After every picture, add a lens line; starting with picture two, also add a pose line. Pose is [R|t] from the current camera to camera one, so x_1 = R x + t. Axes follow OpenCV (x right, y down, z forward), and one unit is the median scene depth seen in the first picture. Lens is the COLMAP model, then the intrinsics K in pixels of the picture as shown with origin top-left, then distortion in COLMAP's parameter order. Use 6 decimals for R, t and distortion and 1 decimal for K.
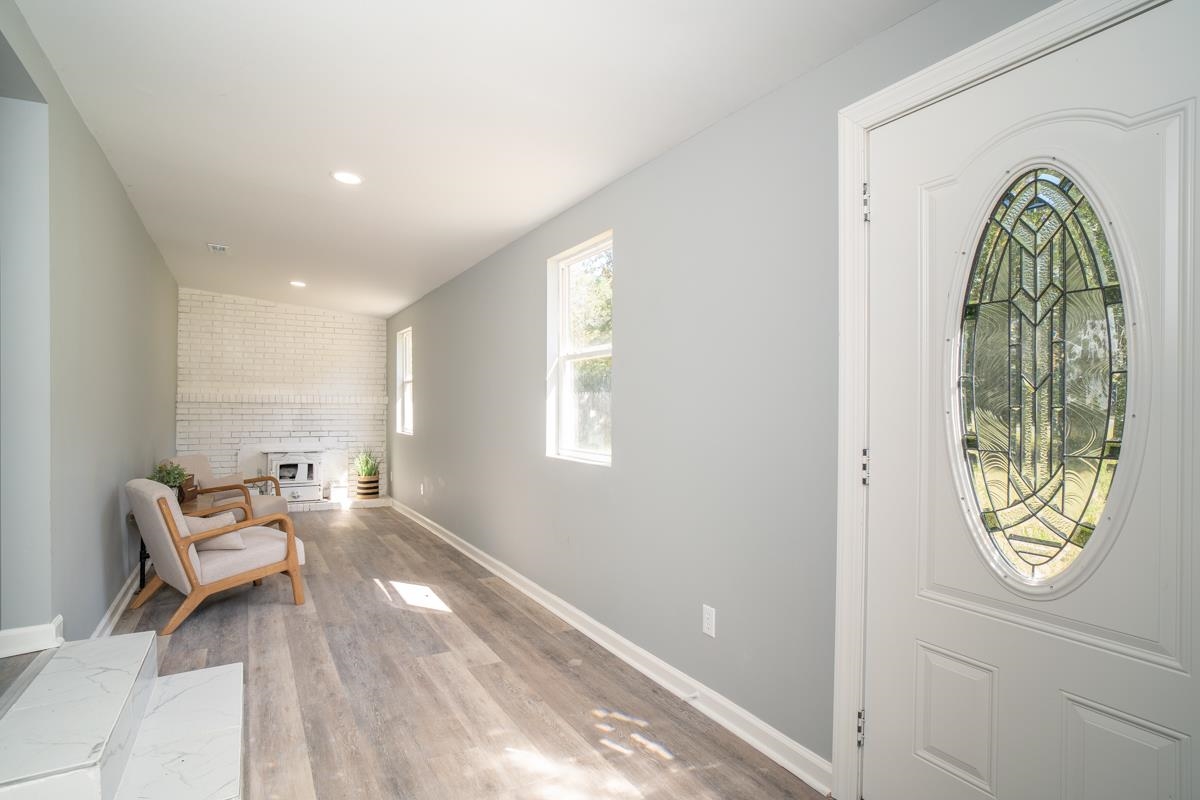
lens RADIAL K [[619.1, 0, 600.0], [0, 619.1, 400.0], [0, 0, 1]] dist [0.000298, 0.000351]
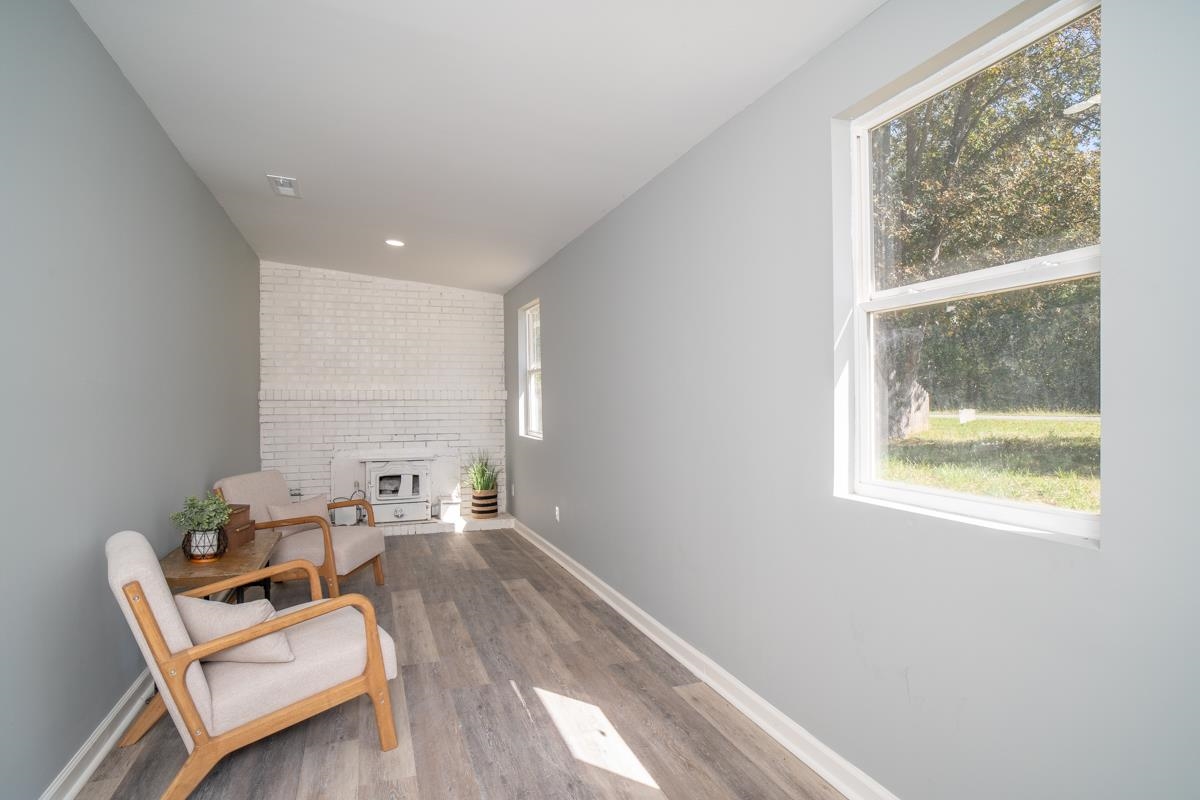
lens RADIAL K [[585.9, 0, 619.1], [0, 585.9, 395.5], [0, 0, 1]] dist [-0.002940, -0.000336]
pose [[0.993350, -0.012392, -0.114461, -0.123793], [0.012722, 0.999917, 0.002150, 0.001204], [0.114425, -0.003592, 0.993425, 0.291709]]
